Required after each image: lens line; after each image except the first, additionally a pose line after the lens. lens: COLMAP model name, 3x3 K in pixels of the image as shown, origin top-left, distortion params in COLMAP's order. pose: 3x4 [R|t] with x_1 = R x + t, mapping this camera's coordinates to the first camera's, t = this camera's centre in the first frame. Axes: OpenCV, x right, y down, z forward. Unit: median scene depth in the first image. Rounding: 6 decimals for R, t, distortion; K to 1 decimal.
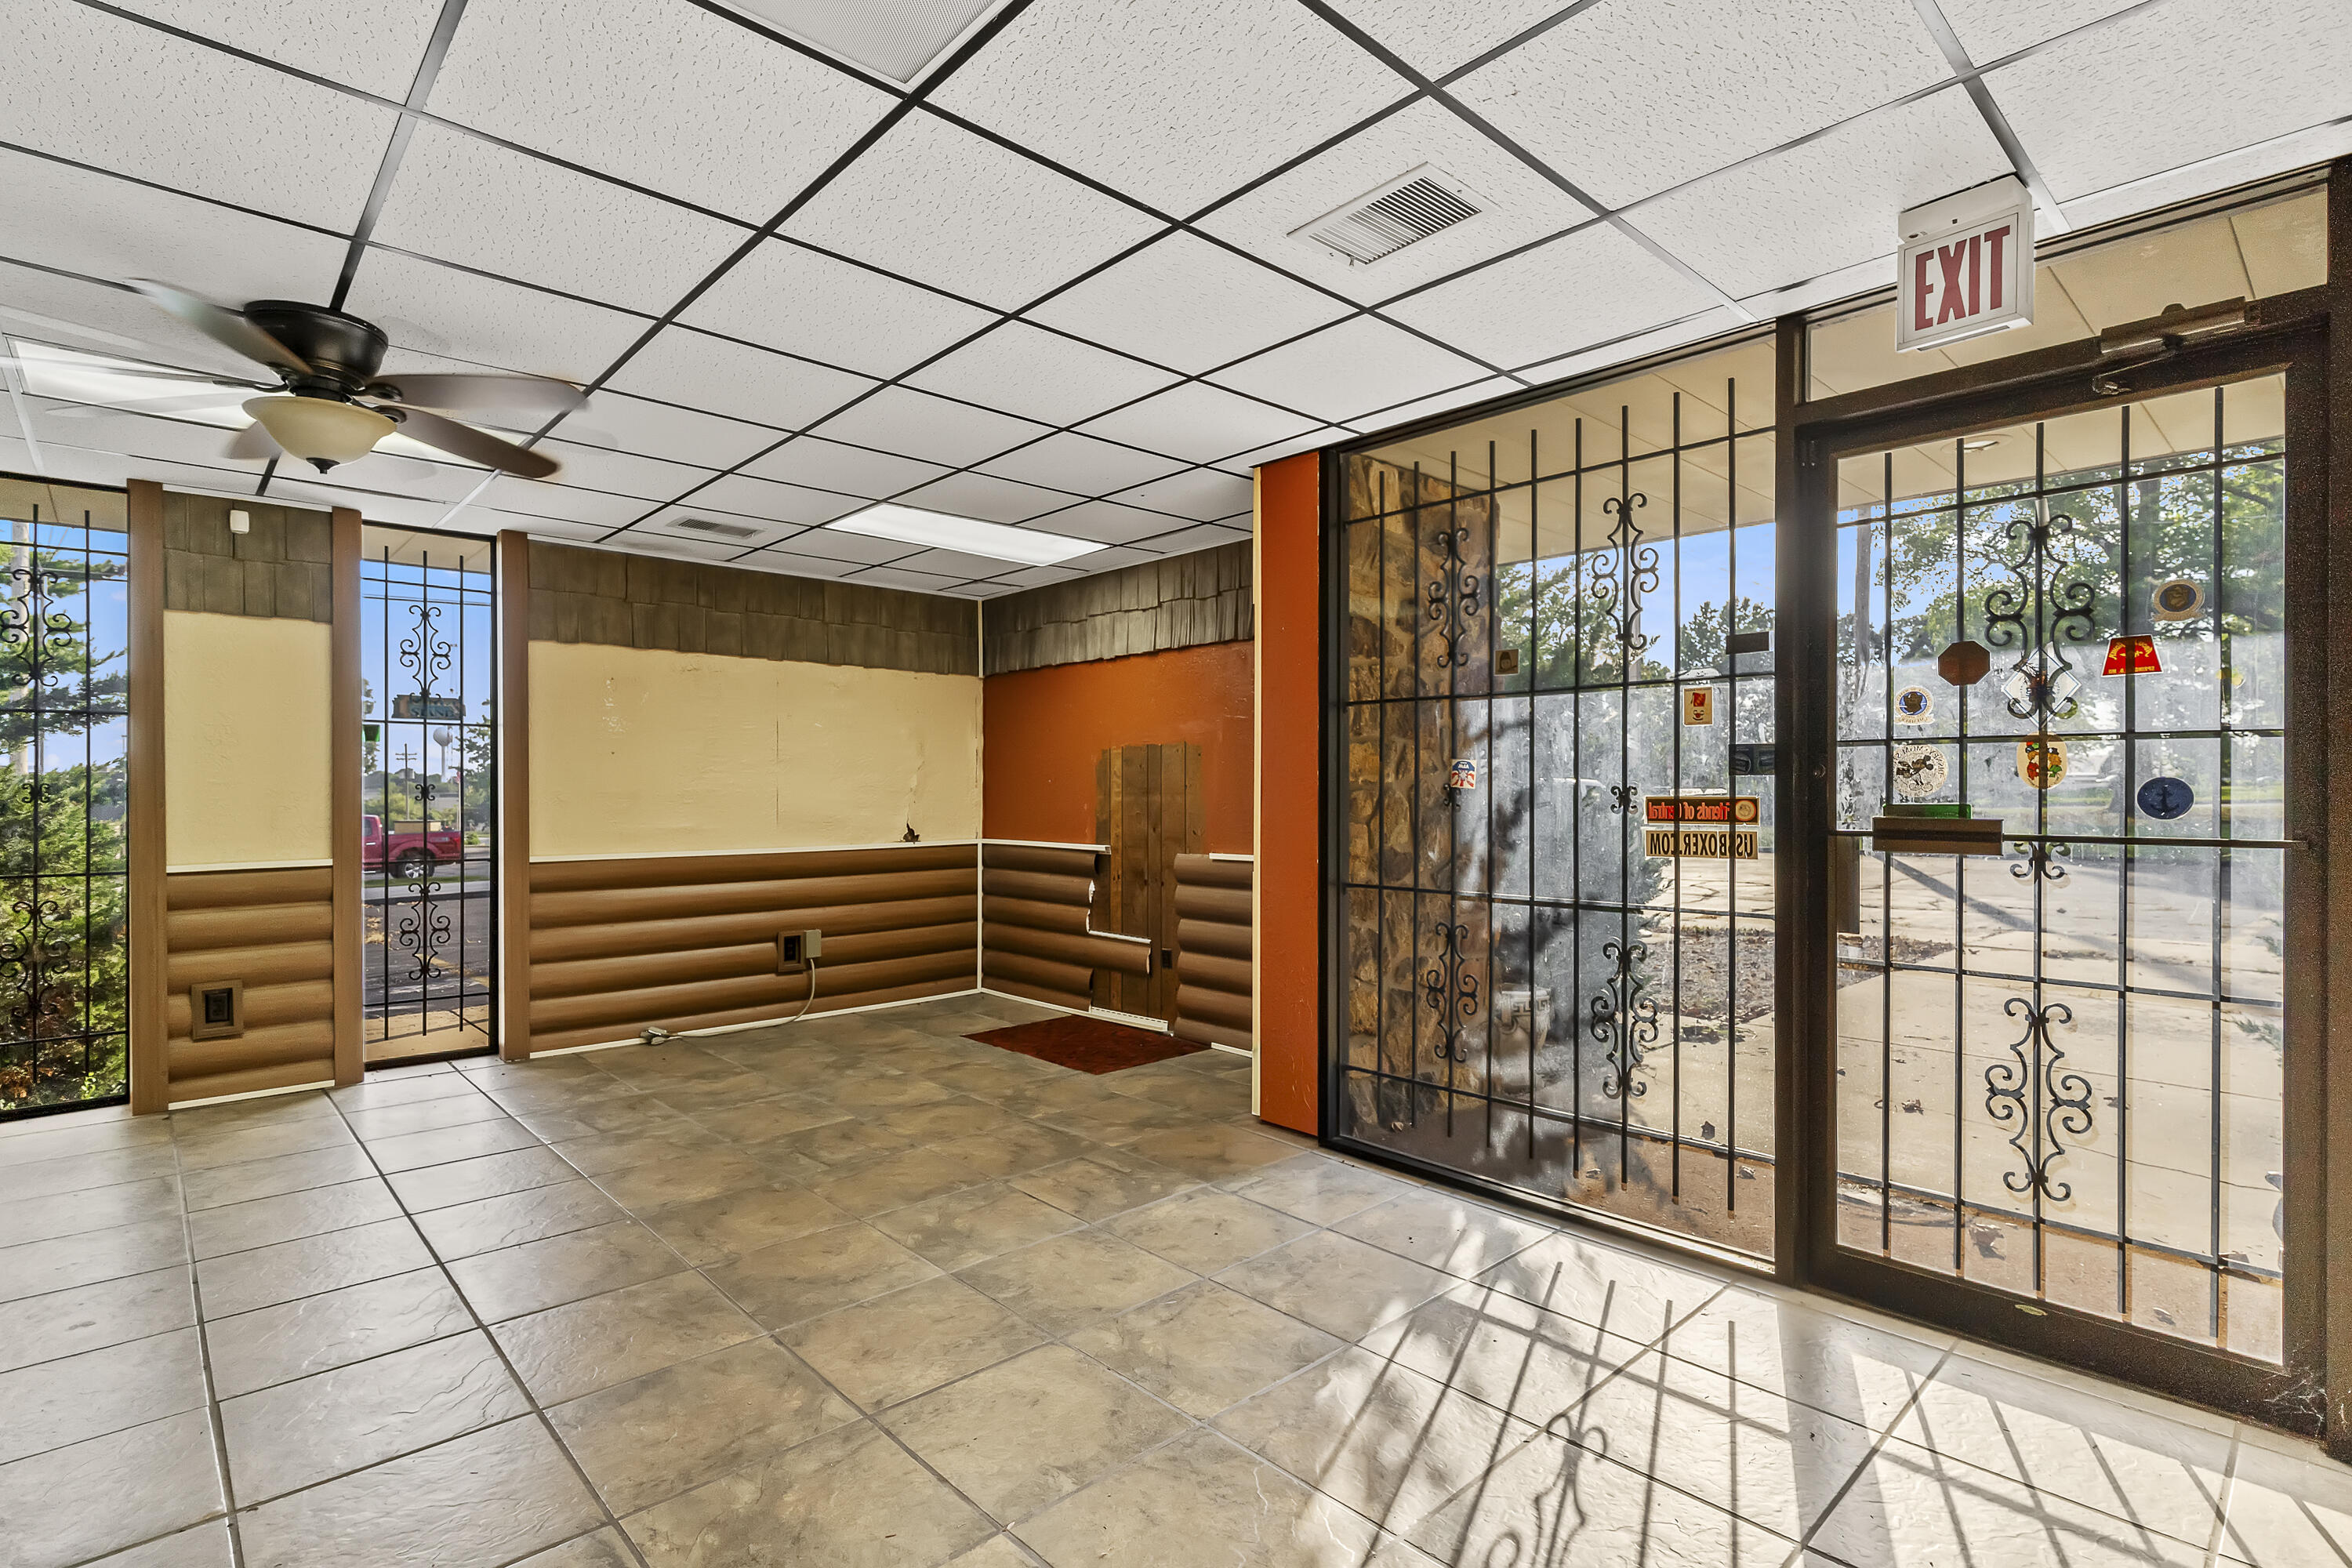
lens RADIAL K [[1132.5, 0, 1151.4], [0, 1132.5, 735.7], [0, 0, 1]] dist [-0.005856, -0.000864]
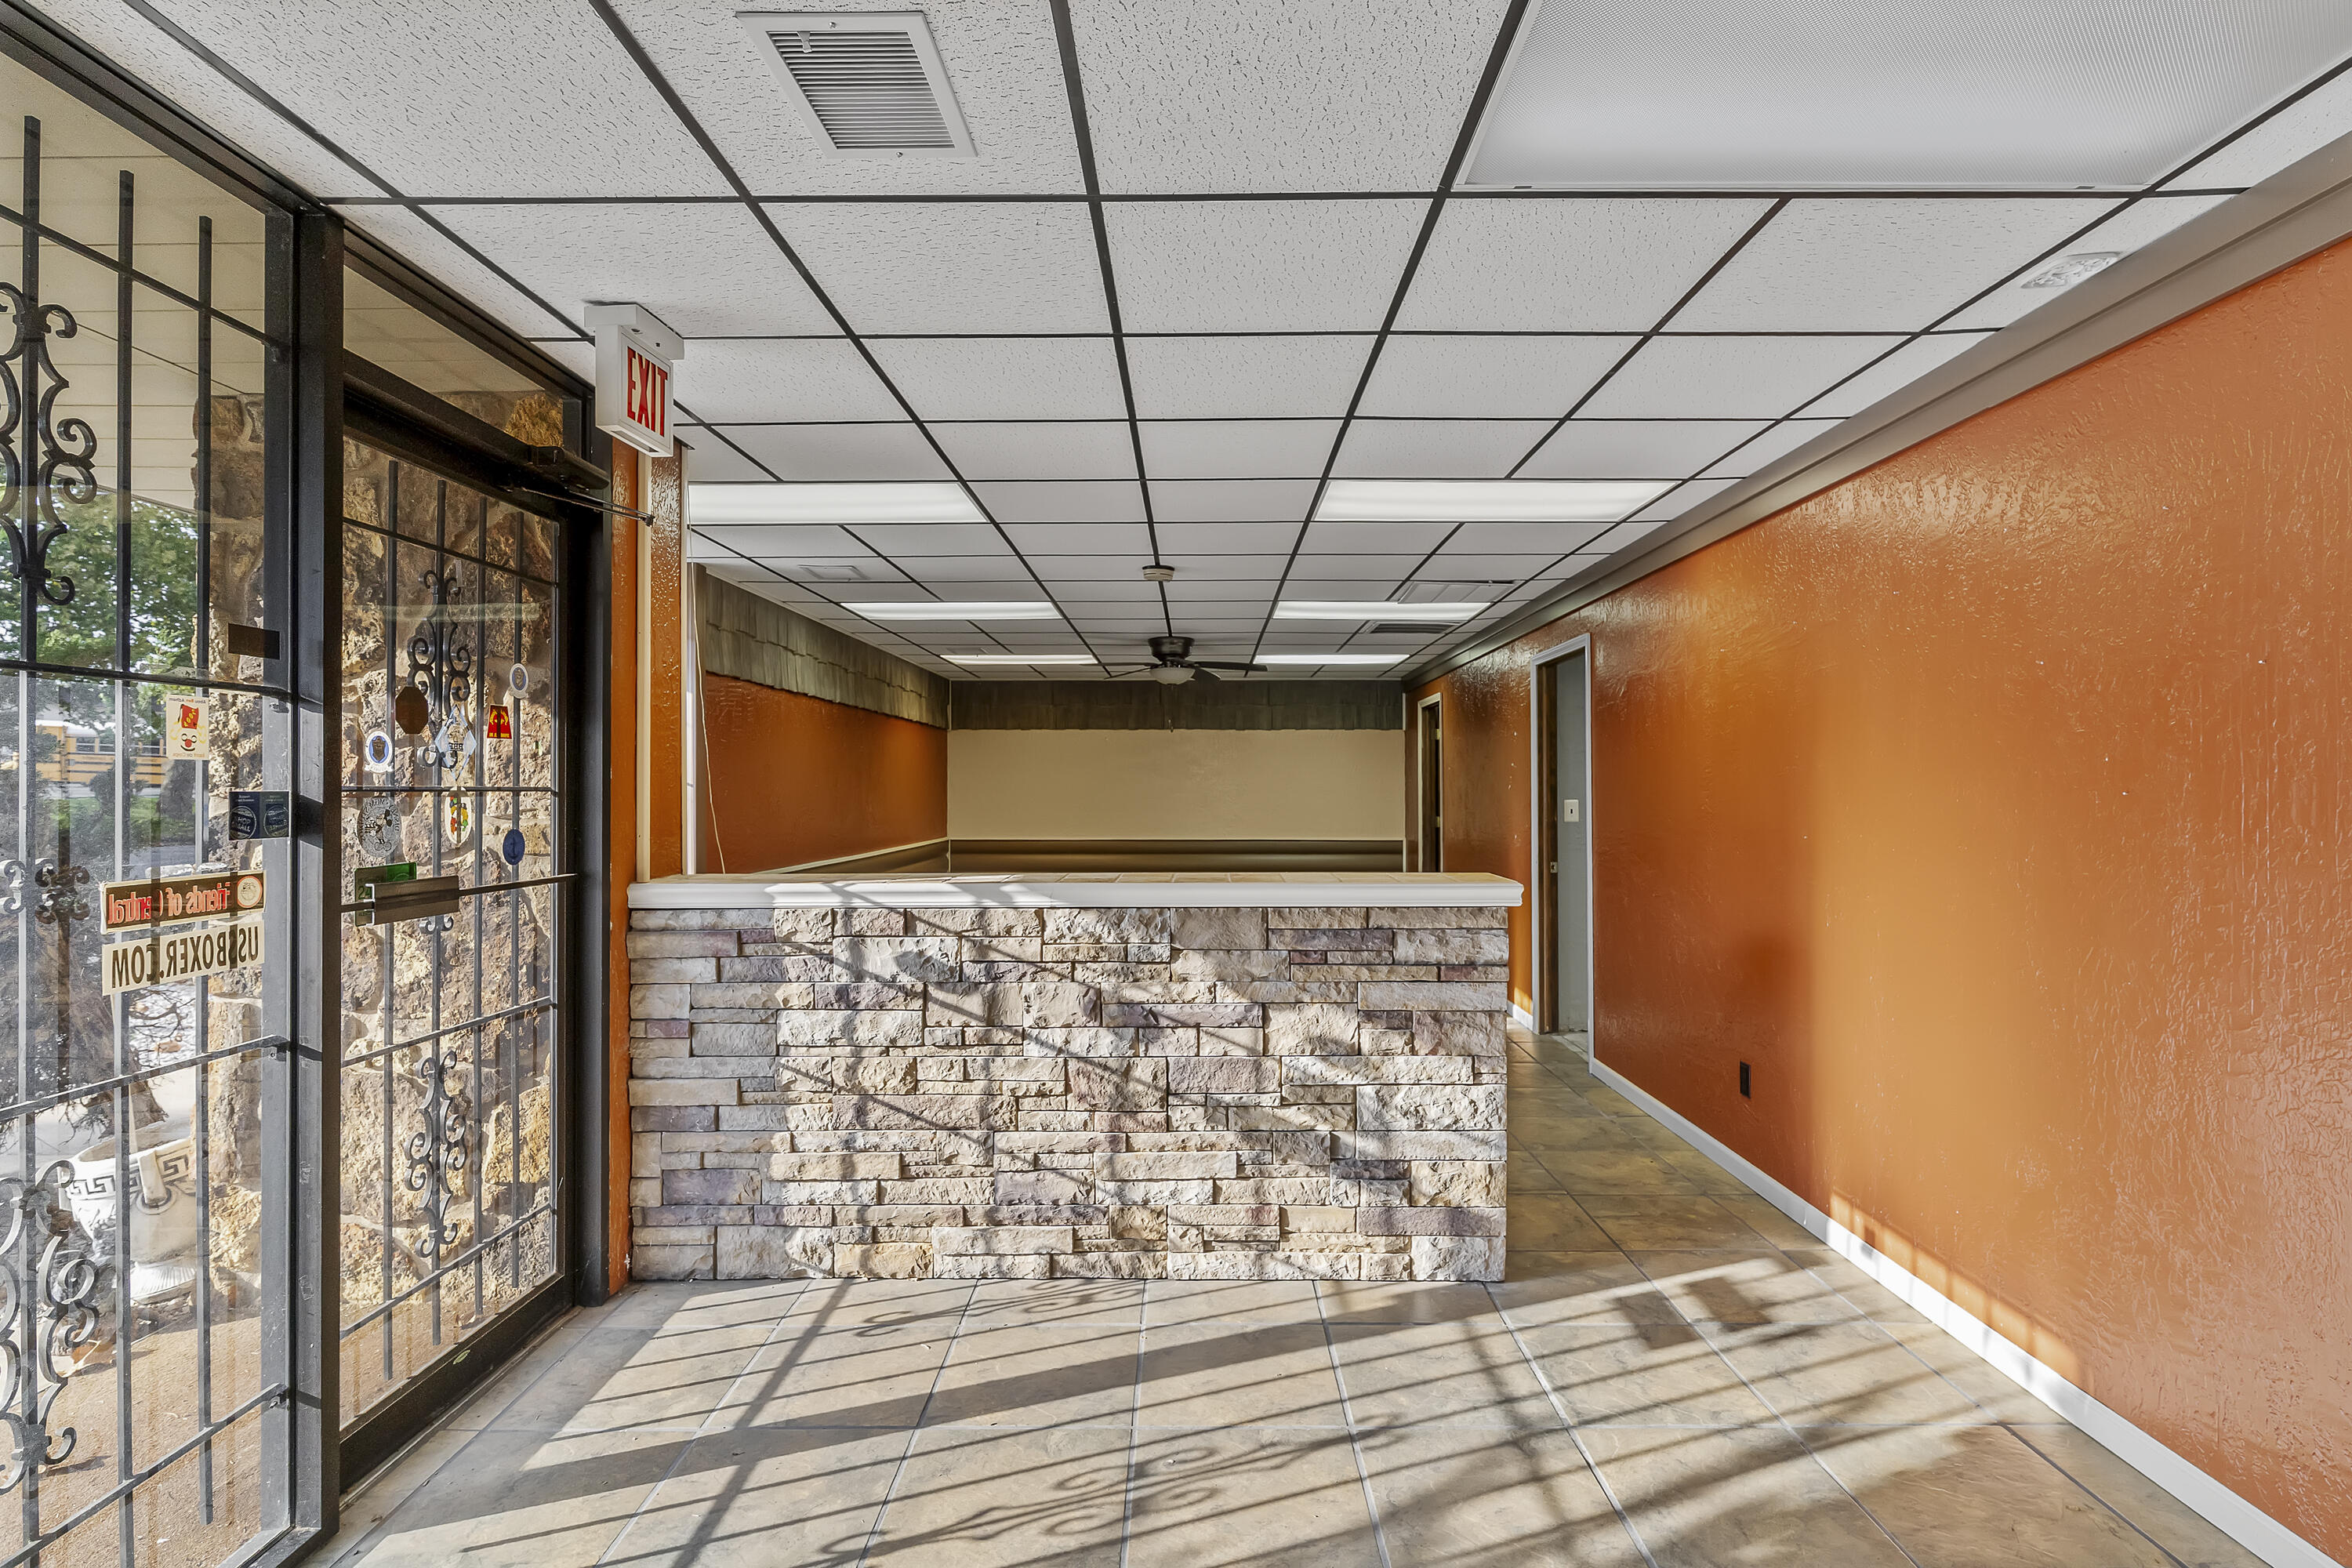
lens RADIAL K [[1132.5, 0, 1178.2], [0, 1132.5, 798.3], [0, 0, 1]] dist [-0.005856, -0.000864]
pose [[-0.730093, -0.001661, 0.683346, -0.320549], [-0.026308, 0.999324, -0.025678, 0.013126], [-0.682842, -0.036725, -0.729643, 1.077936]]
